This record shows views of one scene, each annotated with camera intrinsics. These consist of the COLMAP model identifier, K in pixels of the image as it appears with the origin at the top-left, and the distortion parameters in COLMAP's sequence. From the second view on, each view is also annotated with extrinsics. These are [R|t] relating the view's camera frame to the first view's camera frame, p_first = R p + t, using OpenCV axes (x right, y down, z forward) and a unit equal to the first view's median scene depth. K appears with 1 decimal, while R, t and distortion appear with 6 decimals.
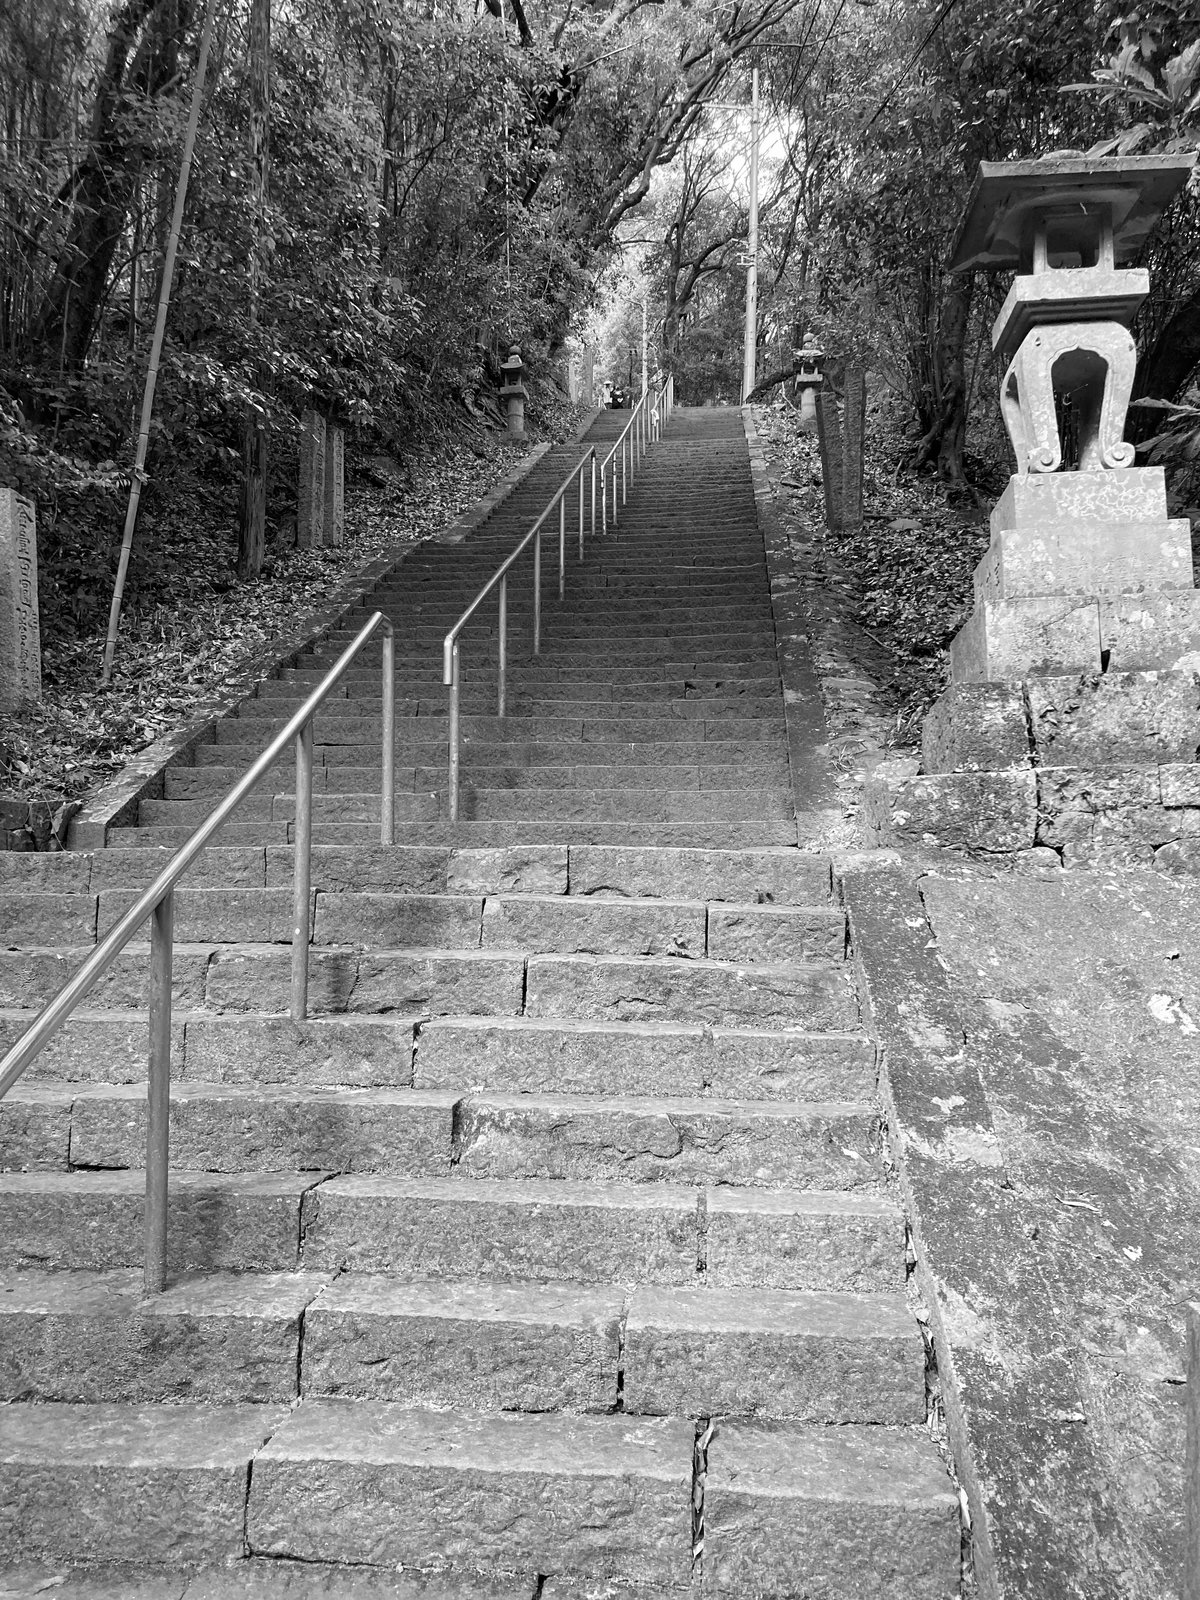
lens RADIAL K [[1292.9, 0, 677.4], [0, 1292.9, 810.5], [0, 0, 1]] dist [0.086525, -0.144524]
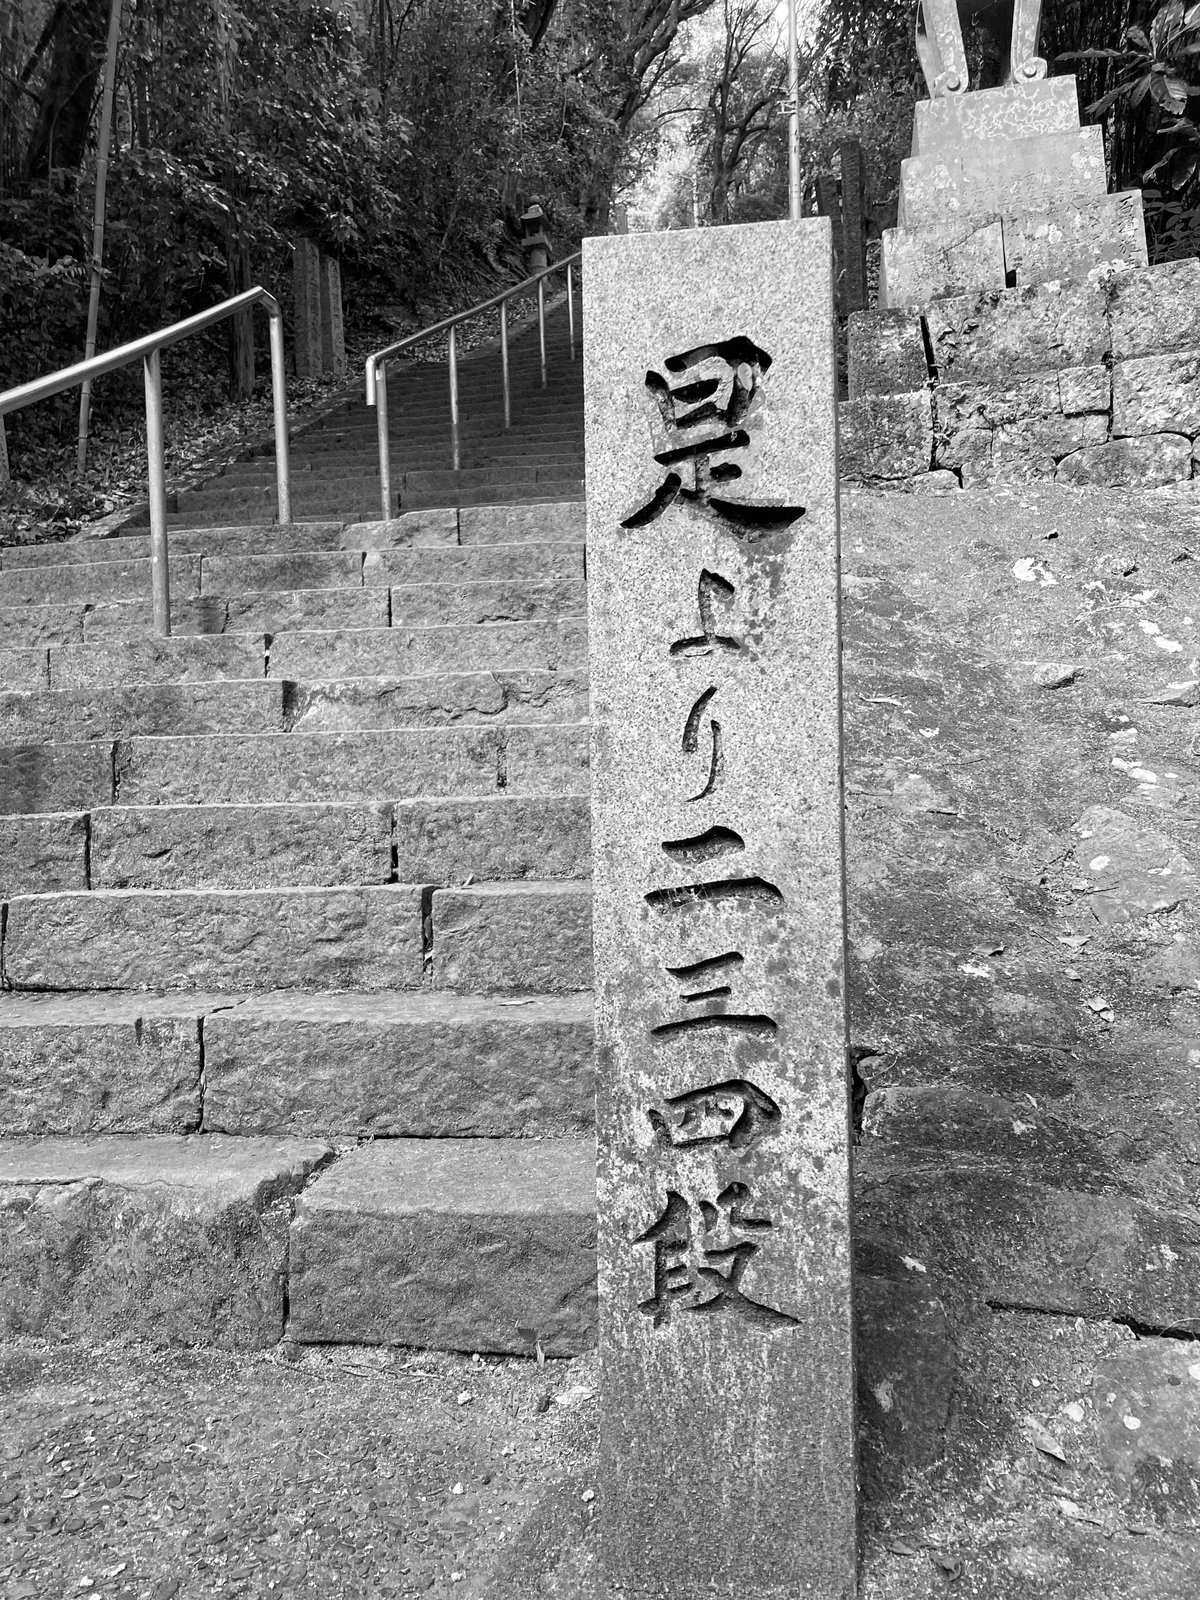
lens RADIAL K [[1311.3, 0, 689.9], [0, 1311.3, 798.0], [0, 0, 1]] dist [0.043187, 0.008551]
pose [[0.995966, -0.051522, -0.073460, 0.156999], [0.054773, 0.997574, 0.042956, 0.219173], [0.071068, -0.046806, 0.996373, 0.007474]]
